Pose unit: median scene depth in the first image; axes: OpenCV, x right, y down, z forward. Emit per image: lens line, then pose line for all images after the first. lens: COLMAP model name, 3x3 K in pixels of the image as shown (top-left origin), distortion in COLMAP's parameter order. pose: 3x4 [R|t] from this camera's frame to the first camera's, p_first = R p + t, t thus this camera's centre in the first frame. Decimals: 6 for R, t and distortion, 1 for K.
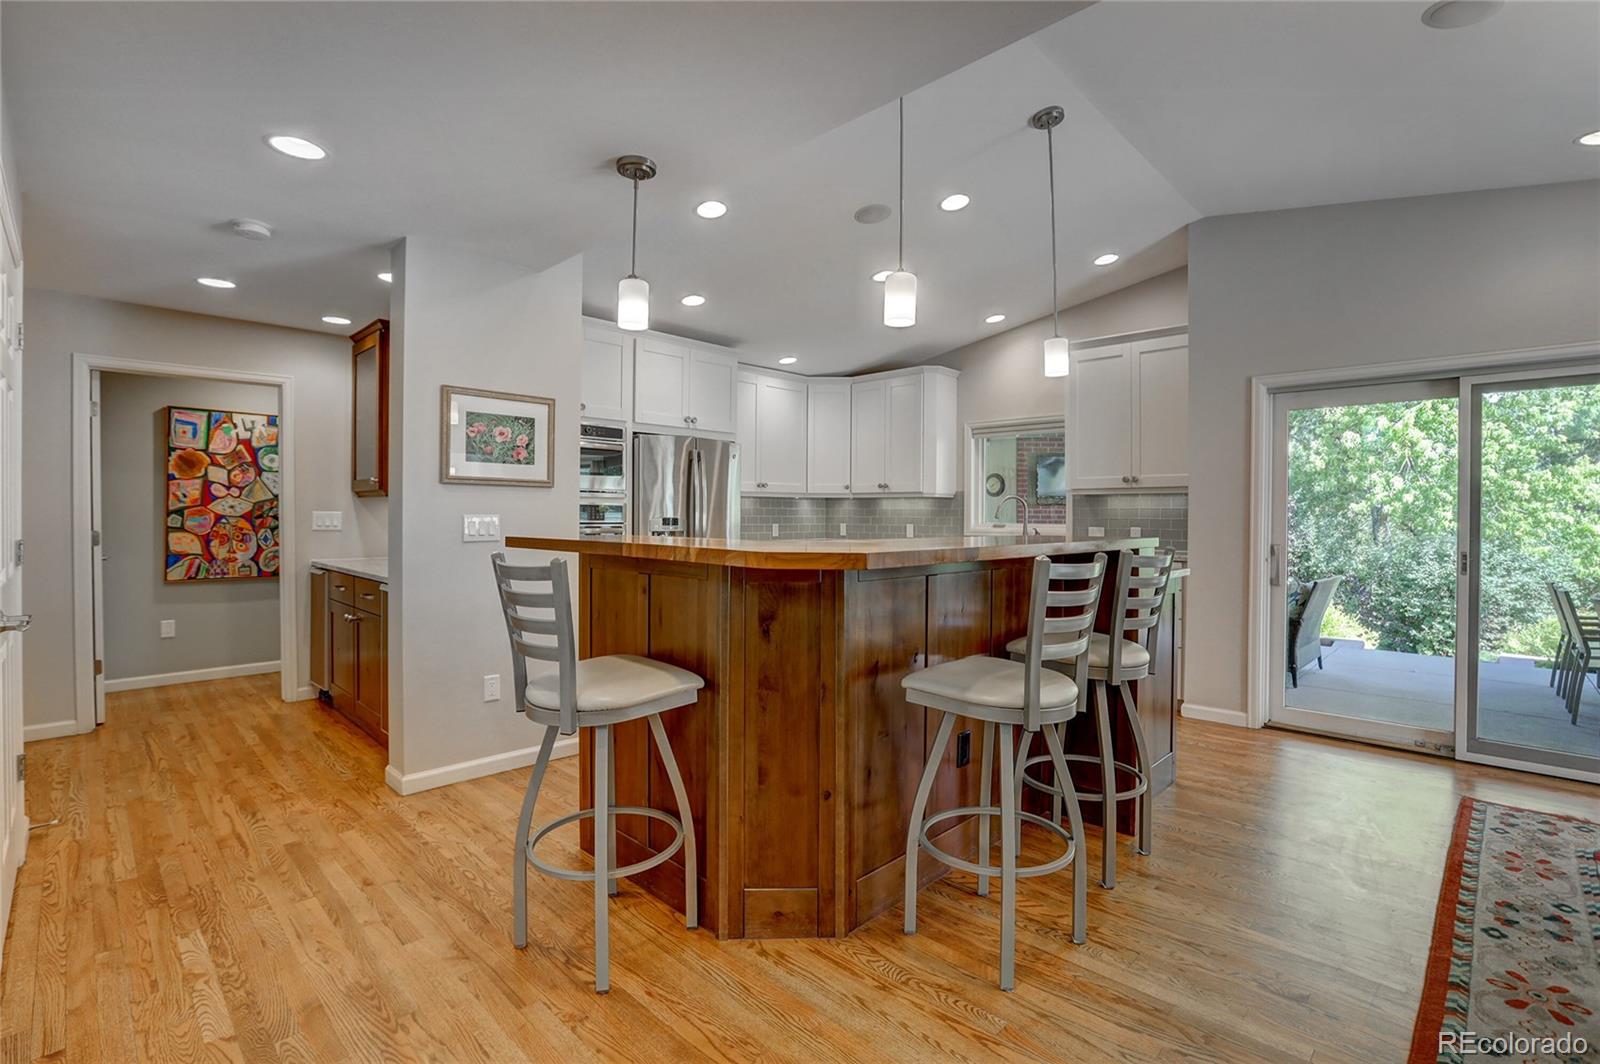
lens RADIAL K [[716.3, 0, 806.7], [0, 716.3, 524.7], [0, 0, 1]] dist [-0.027436, 0.002017]
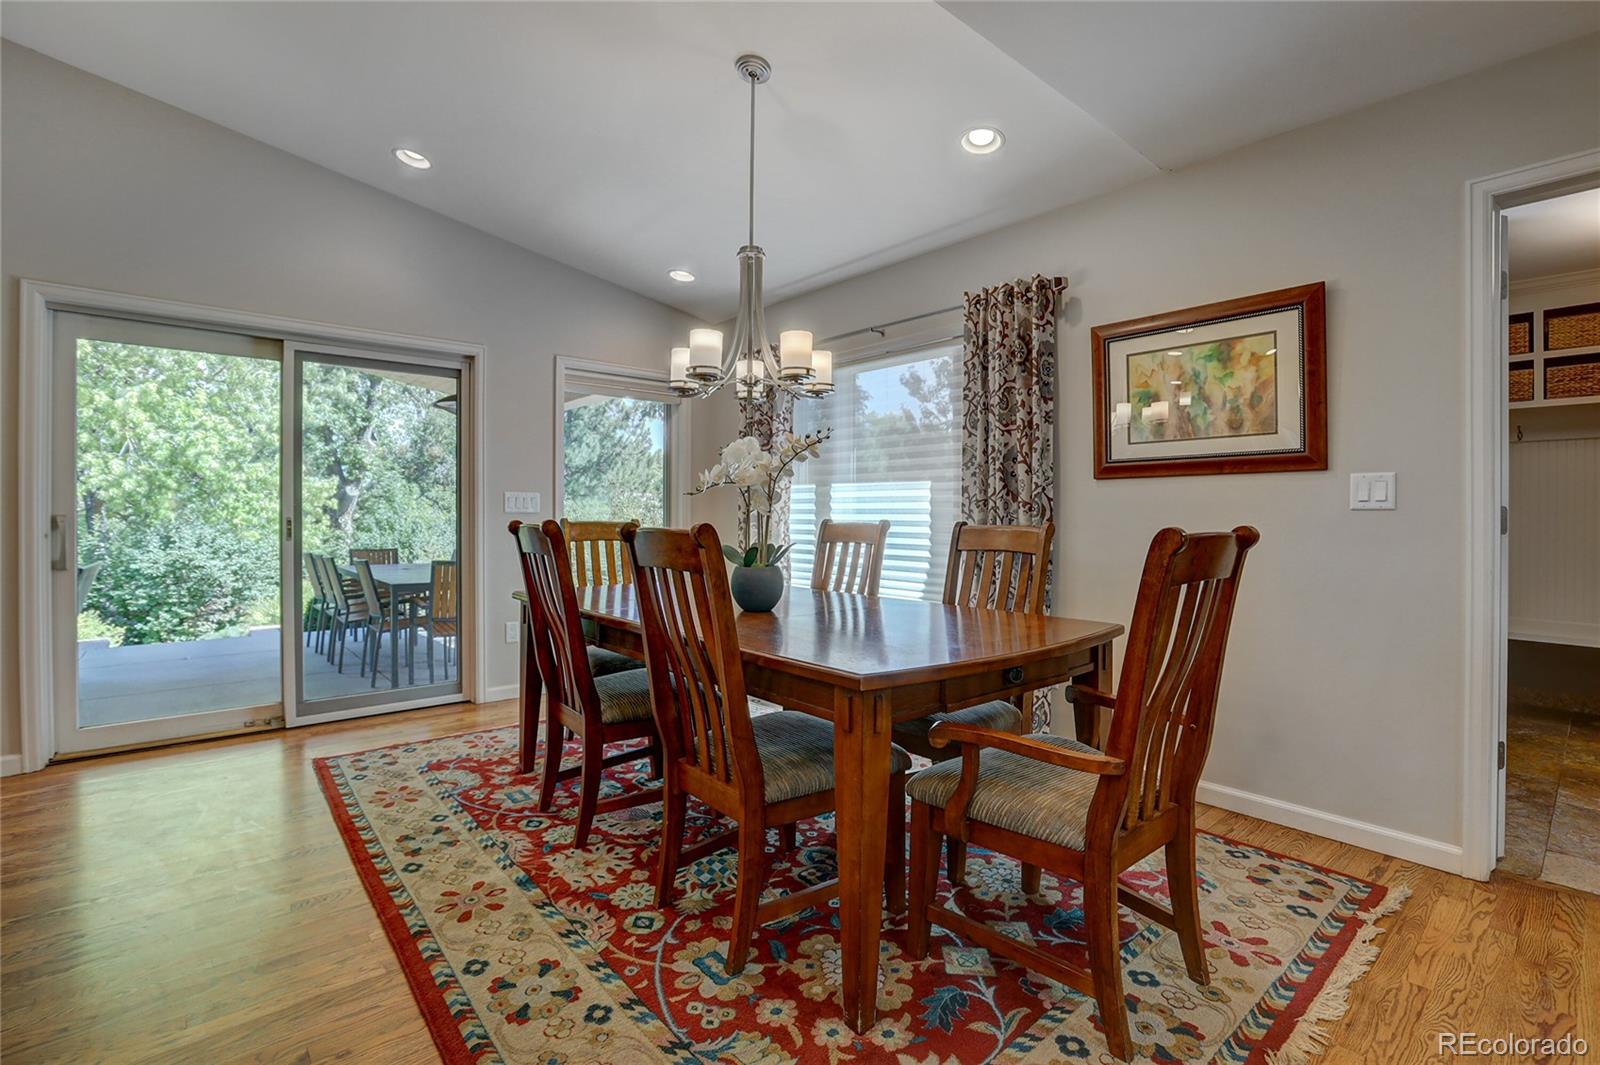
lens RADIAL K [[716.3, 0, 811.6], [0, 716.3, 527.9], [0, 0, 1]] dist [-0.027436, 0.002017]
pose [[0.077644, -0.023628, 0.996701, -0.003202], [0.005081, 0.999716, 0.023304, 0.032304], [-0.996968, 0.003255, 0.077742, 0.178636]]
